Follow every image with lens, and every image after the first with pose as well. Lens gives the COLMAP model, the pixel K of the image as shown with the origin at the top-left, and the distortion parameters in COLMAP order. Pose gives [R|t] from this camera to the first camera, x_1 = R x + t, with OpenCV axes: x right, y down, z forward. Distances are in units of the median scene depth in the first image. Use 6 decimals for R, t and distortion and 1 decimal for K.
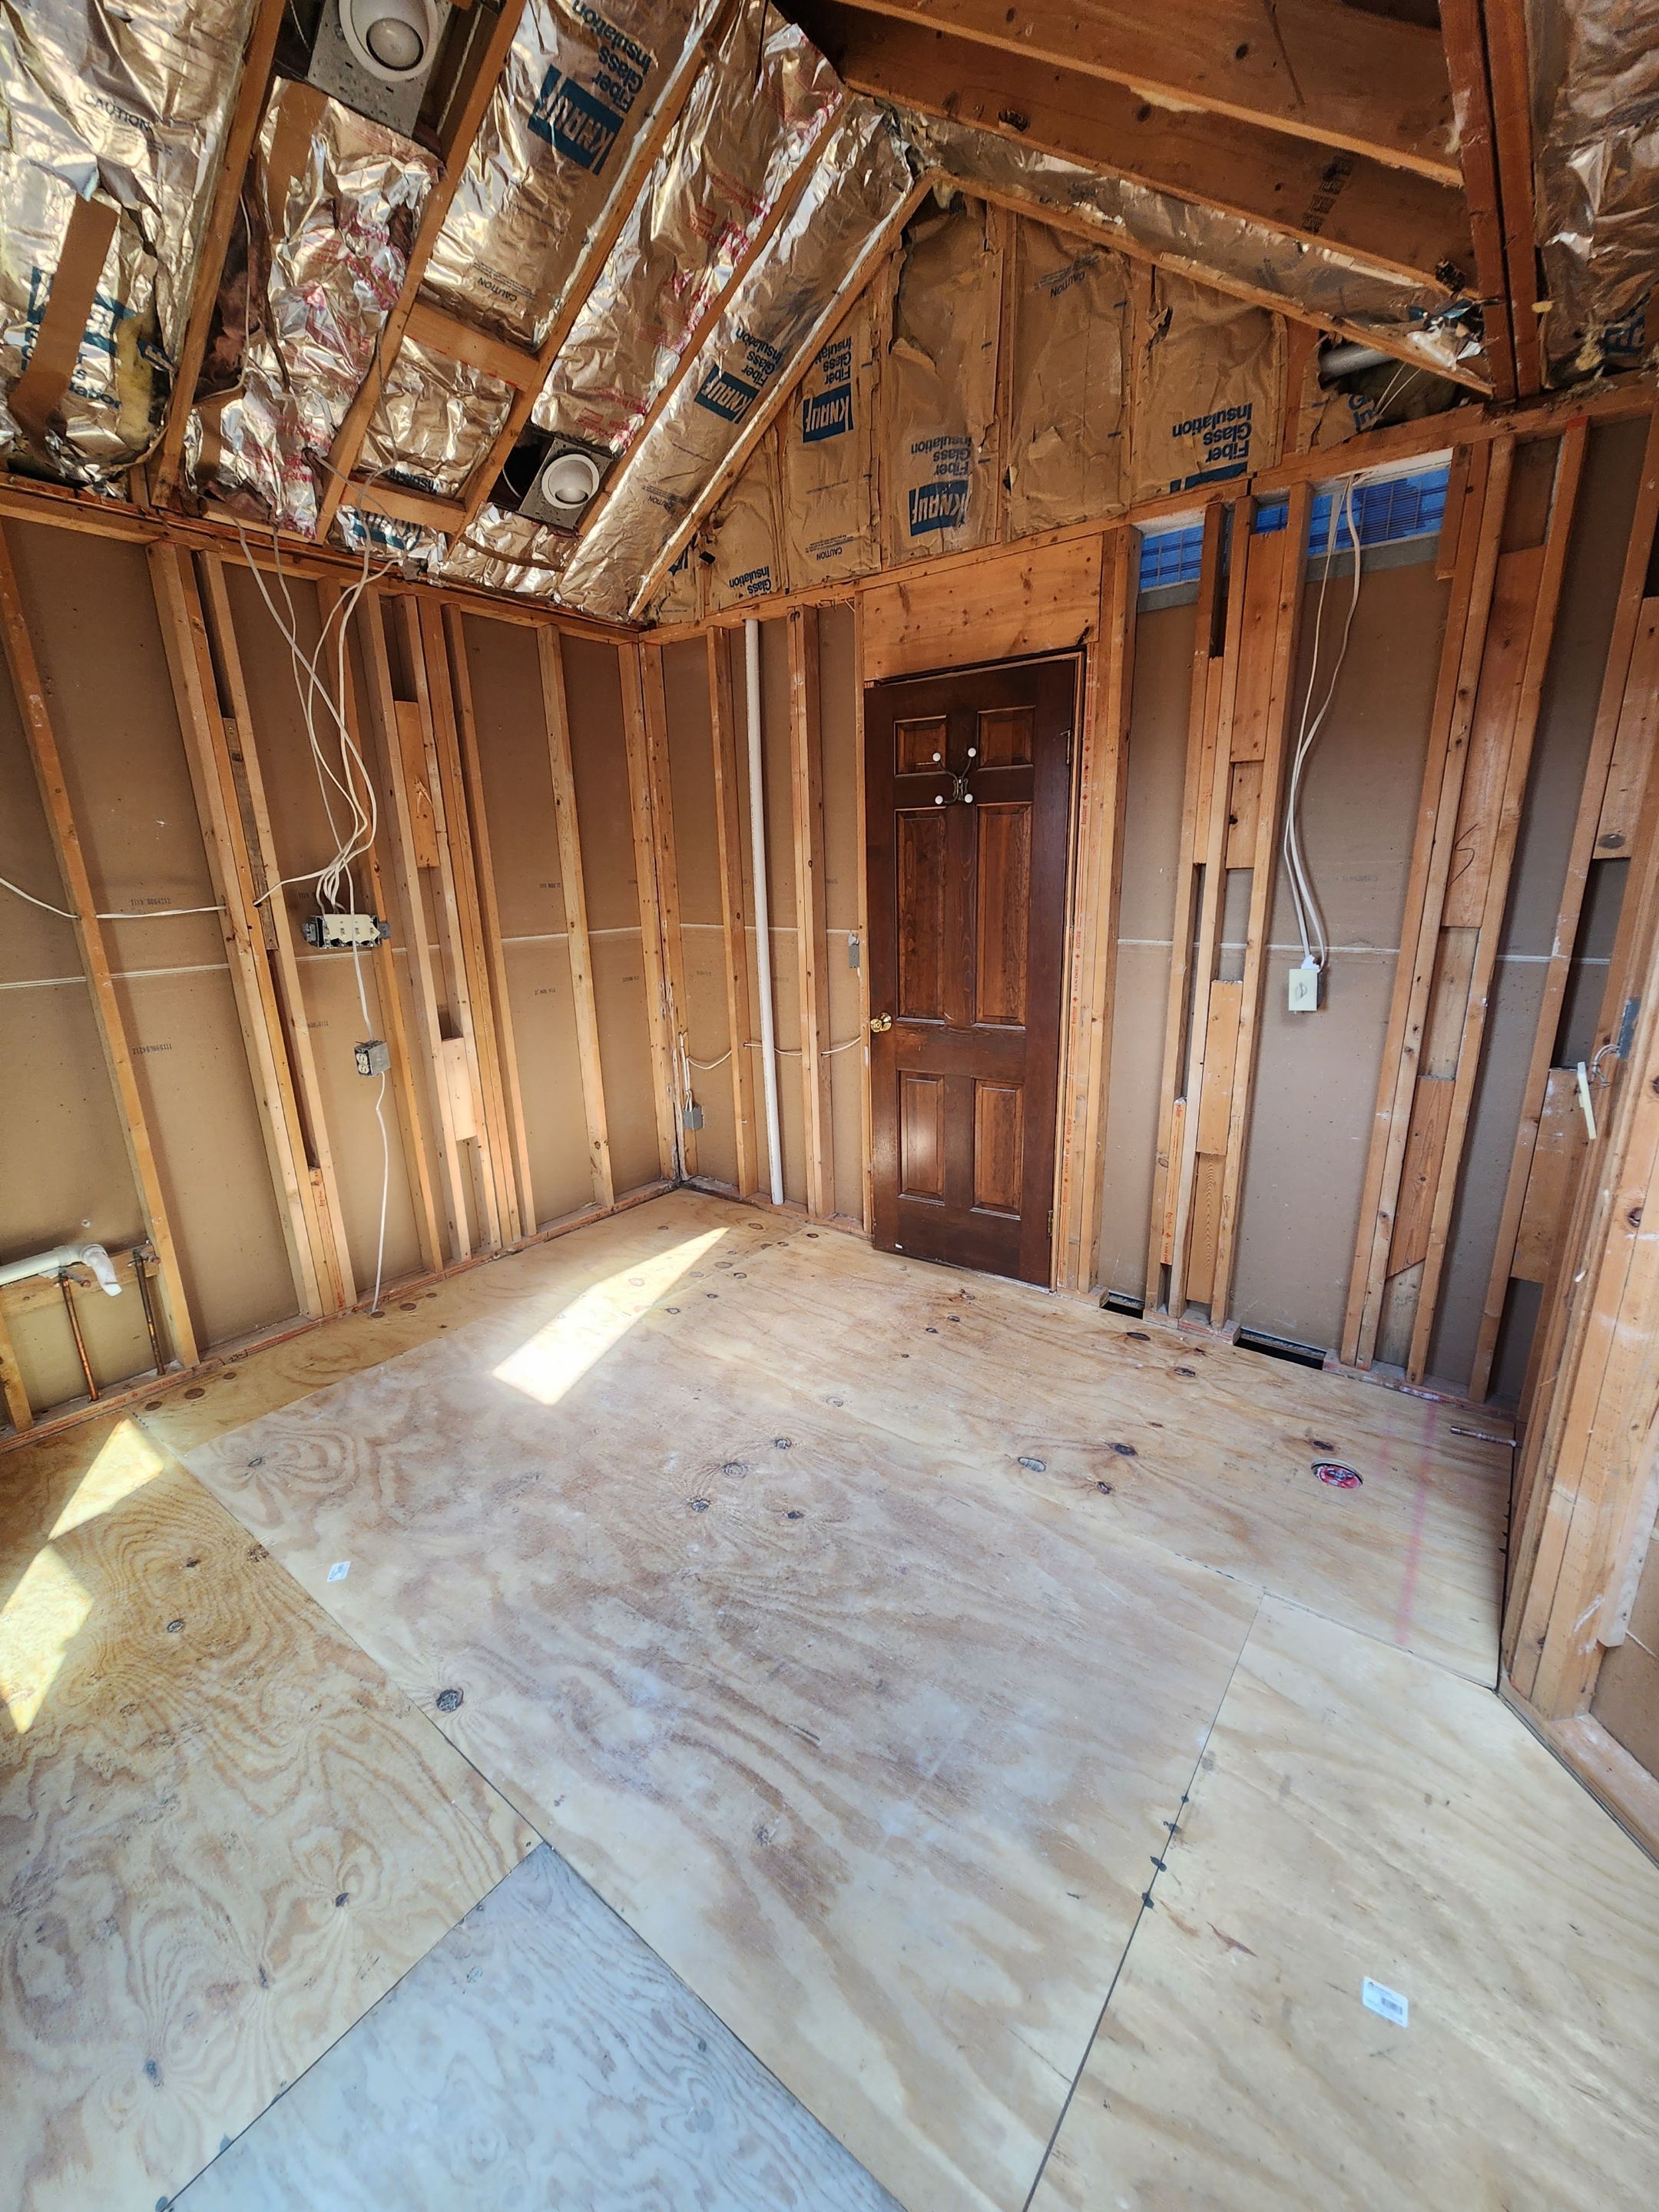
lens RADIAL K [[904.5, 0, 829.9], [0, 904.5, 1108.5], [0, 0, 1]] dist [0.003436, -0.002765]
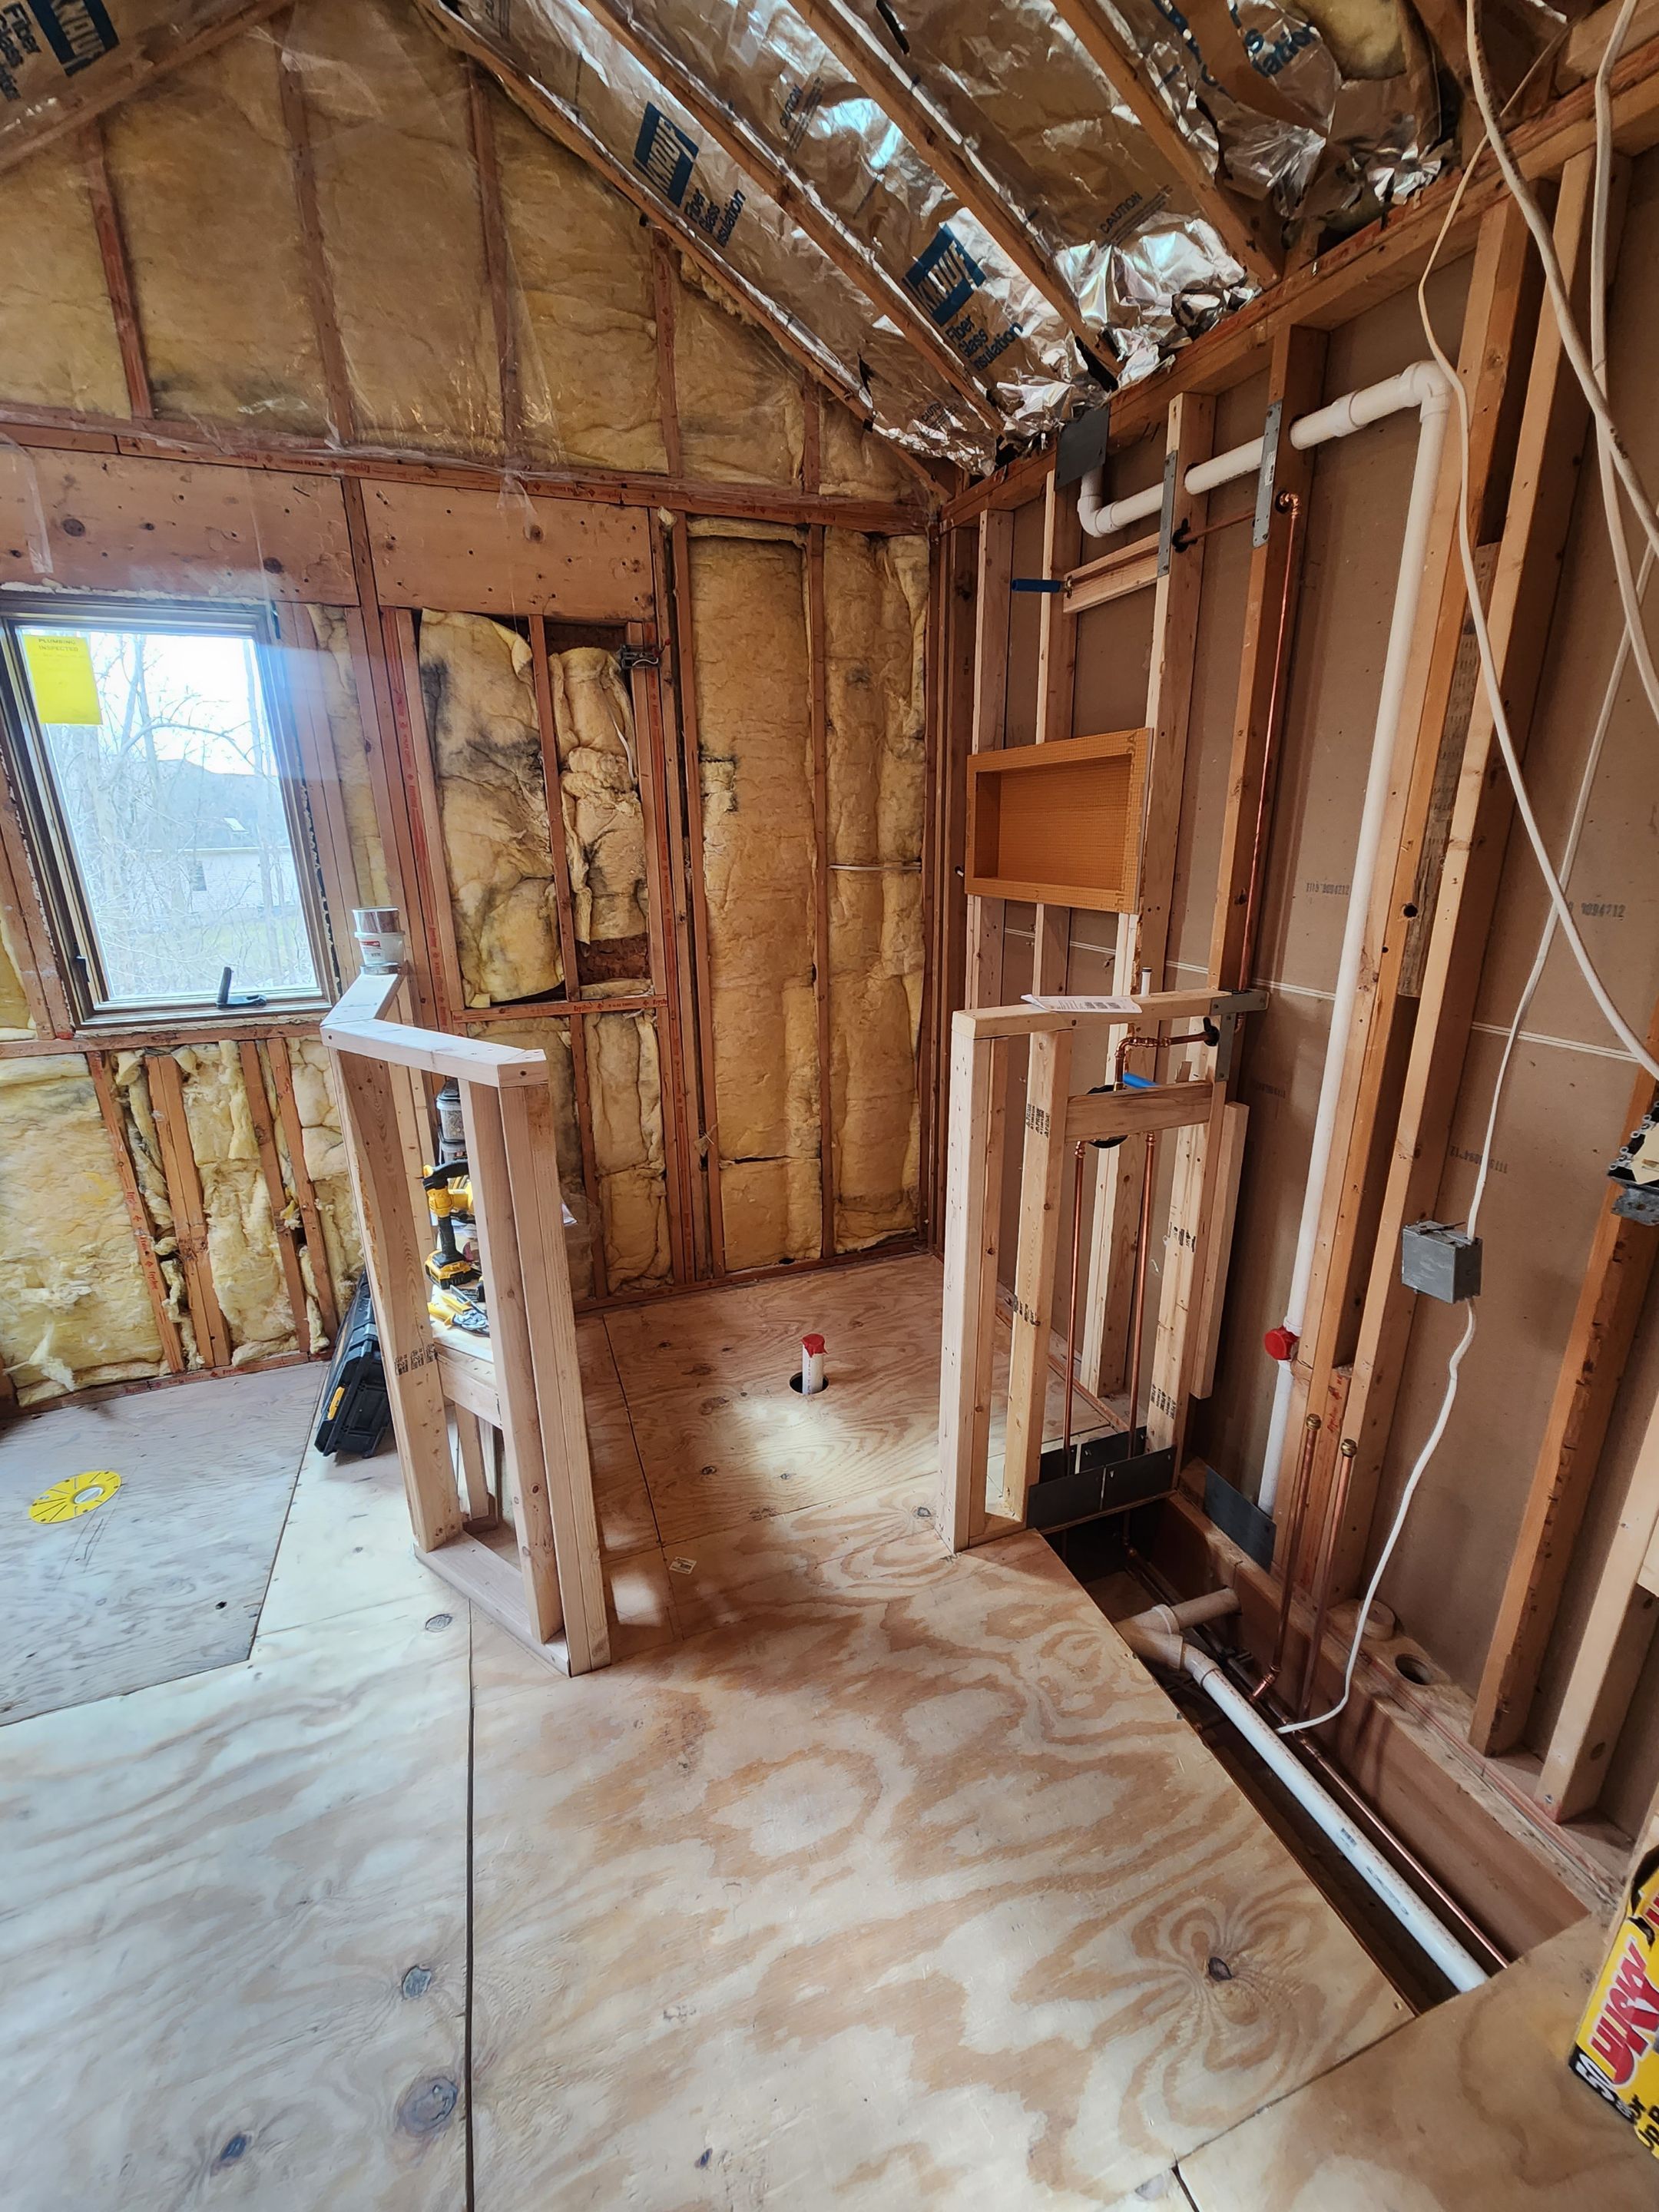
lens RADIAL K [[904.5, 0, 831.8], [0, 904.5, 1106.8], [0, 0, 1]] dist [0.003436, -0.002765]
pose [[-0.530029, 0.281328, -0.799952, 0.019237], [-0.204471, 0.873127, 0.442539, -0.313133], [0.822958, 0.398126, -0.405260, 1.049434]]
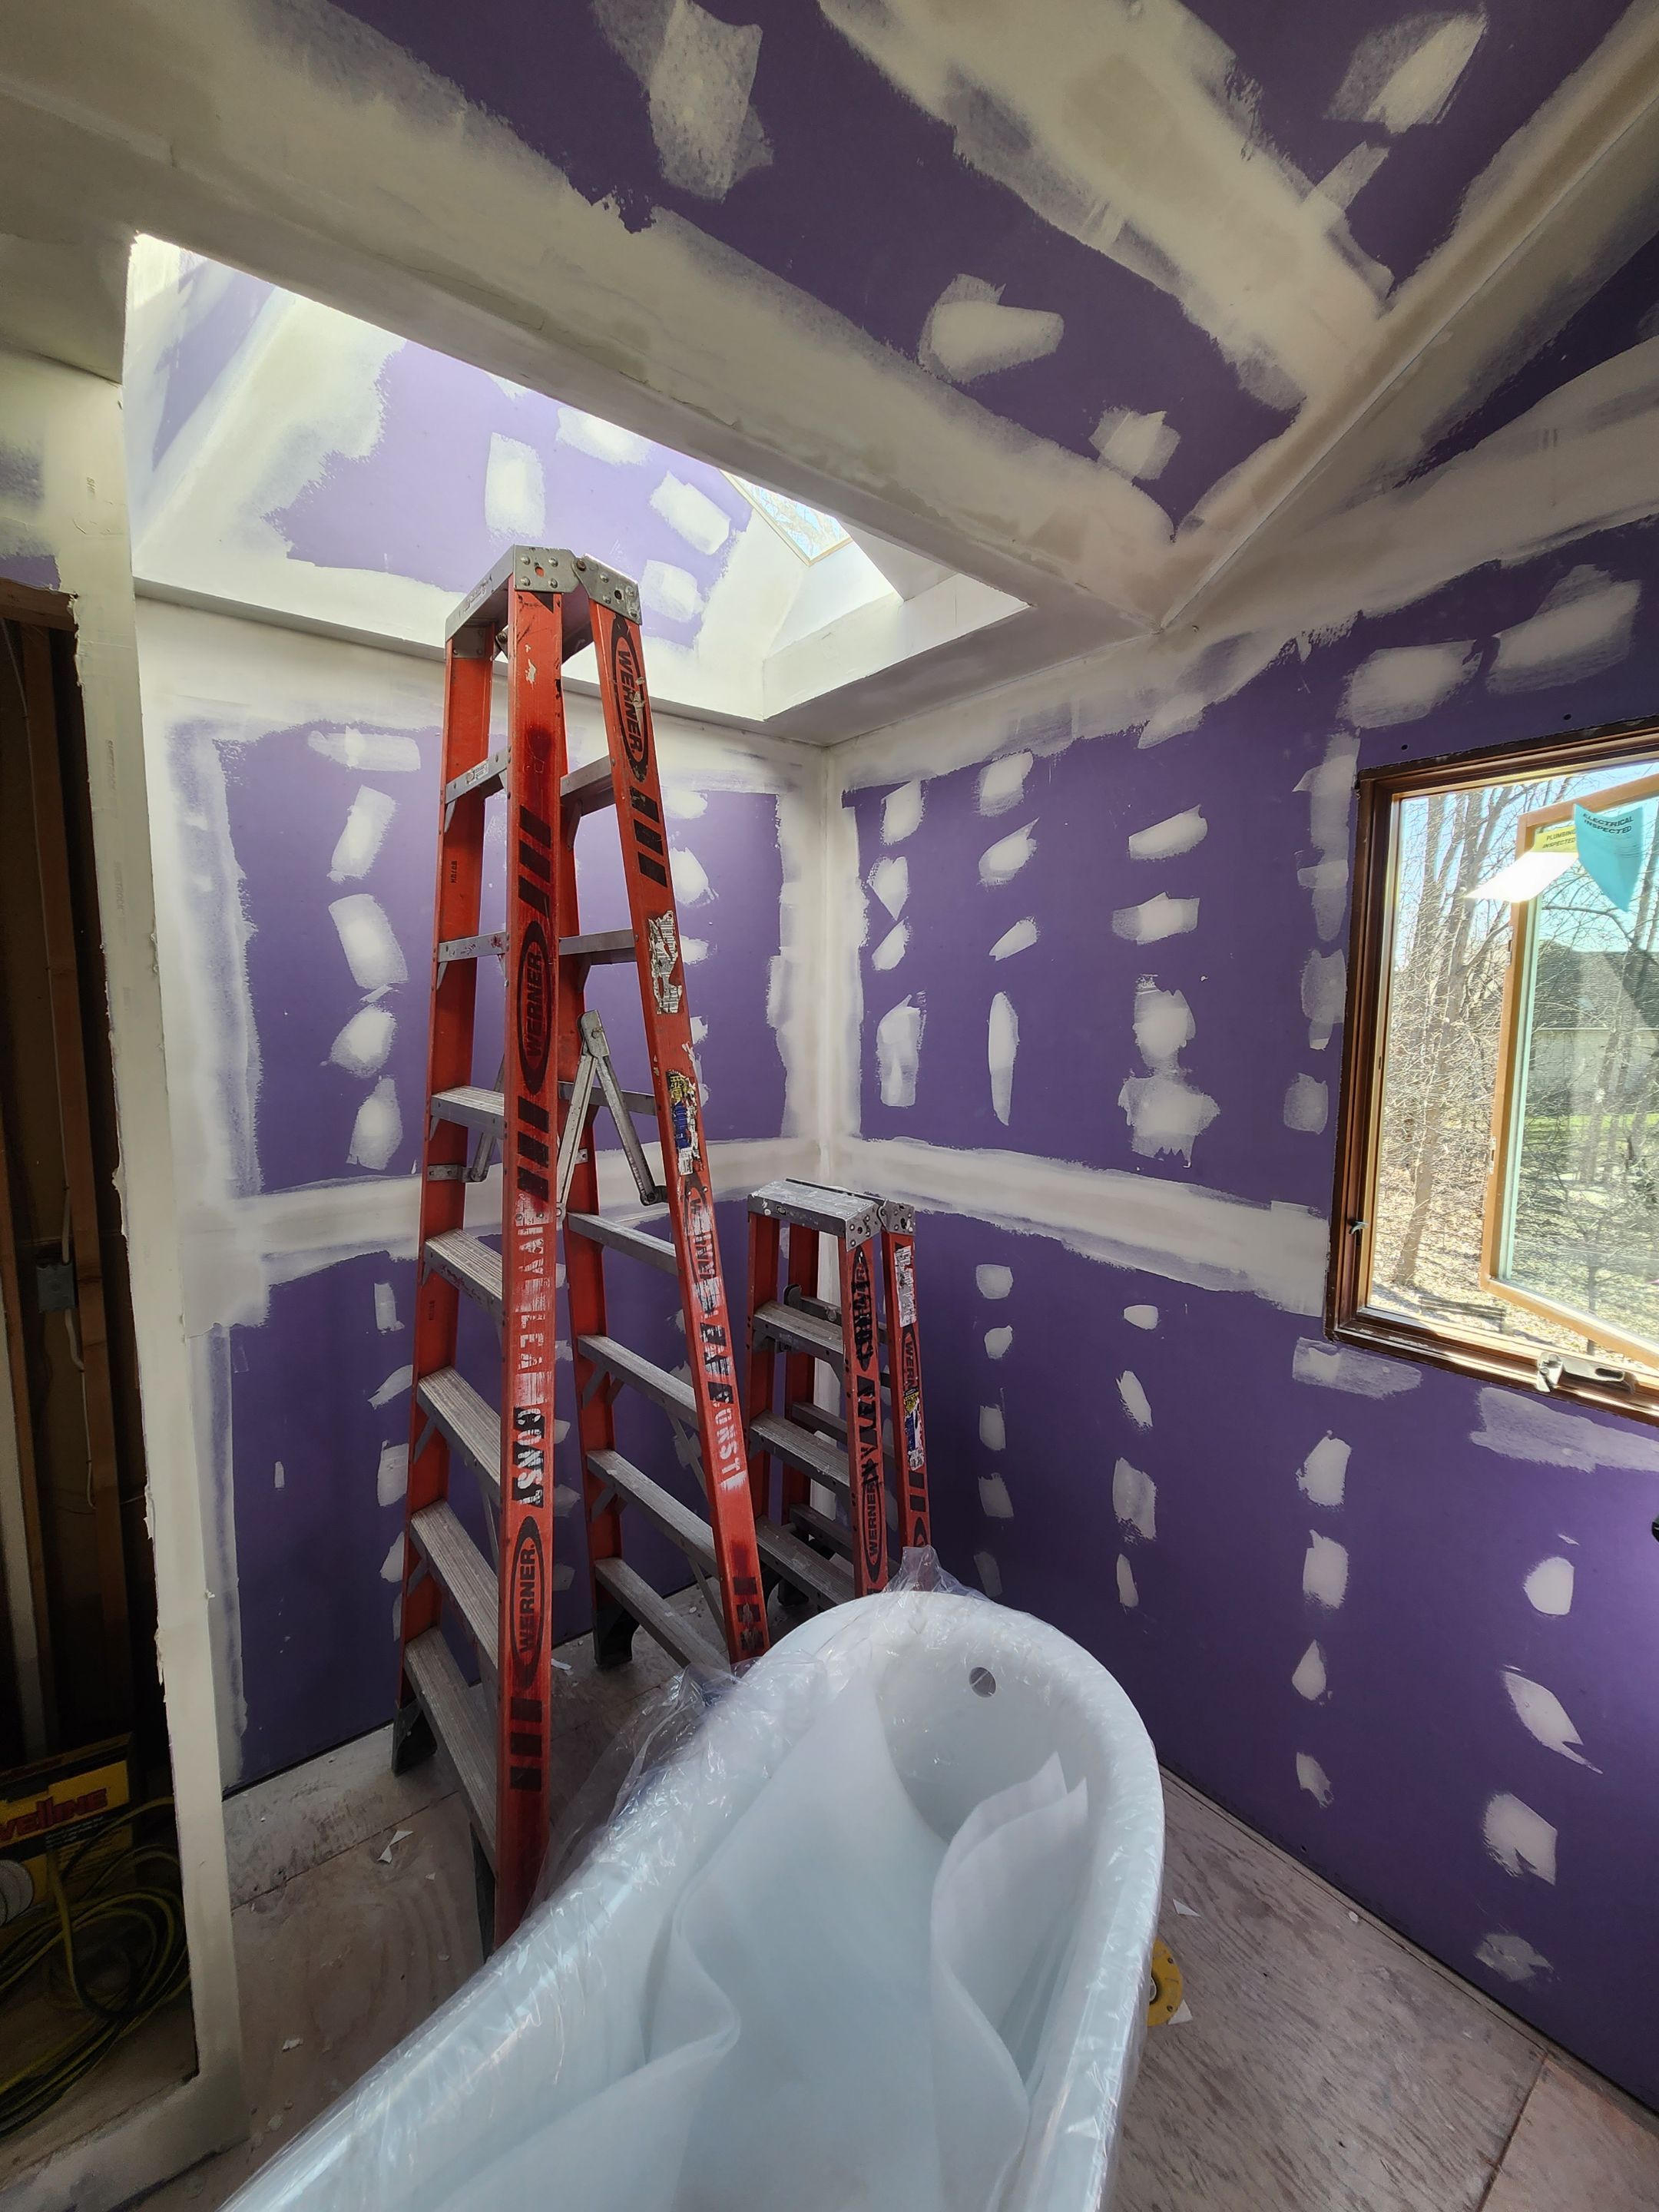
lens RADIAL K [[904.5, 0, 826.3], [0, 904.5, 1110.7], [0, 0, 1]] dist [0.003436, -0.002765]
pose [[-0.970253, -0.003976, 0.242061, -0.133214], [0.086323, 0.928461, 0.361258, -0.244645], [-0.226181, 0.371407, -0.900499, 0.644704]]
